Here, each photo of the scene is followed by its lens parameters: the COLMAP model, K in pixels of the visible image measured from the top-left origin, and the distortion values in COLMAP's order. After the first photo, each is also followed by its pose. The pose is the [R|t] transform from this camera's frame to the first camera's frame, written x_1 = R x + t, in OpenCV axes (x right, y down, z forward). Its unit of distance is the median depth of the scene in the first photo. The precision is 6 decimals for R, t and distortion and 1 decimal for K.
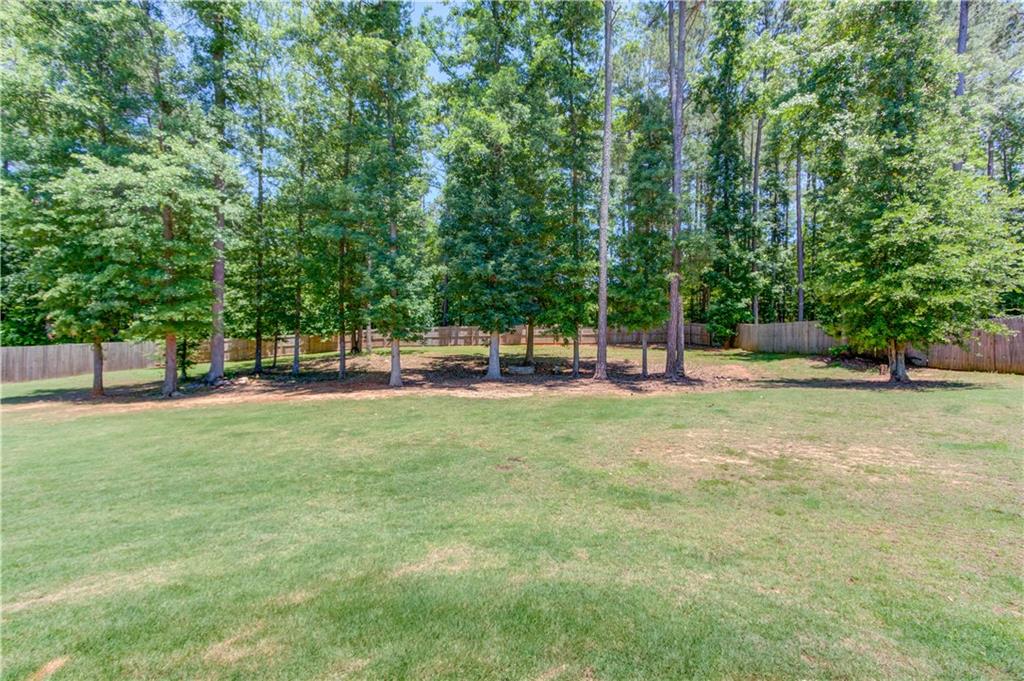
lens RADIAL K [[477.7, 0, 518.1], [0, 477.7, 336.6], [0, 0, 1]] dist [0.004916, 0.003078]
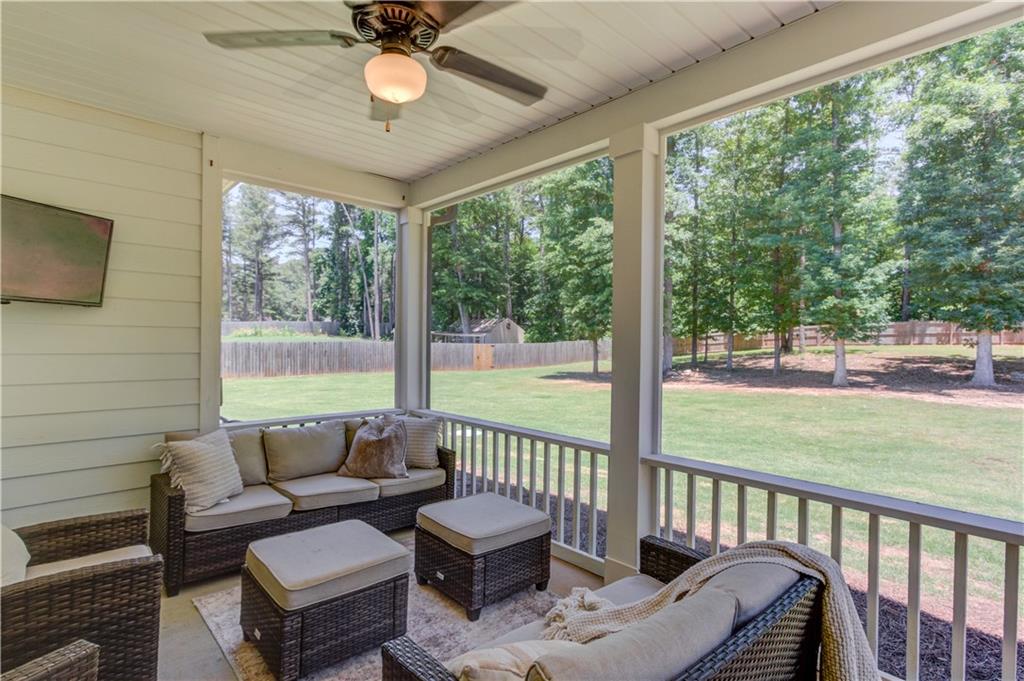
lens RADIAL K [[477.7, 0, 494.1], [0, 477.7, 340.8], [0, 0, 1]] dist [0.004916, 0.003078]
pose [[0.653443, 0.003700, -0.756967, 0.029069], [0.008497, 0.999889, 0.012223, -0.009029], [0.756928, -0.014419, 0.653339, -0.203756]]
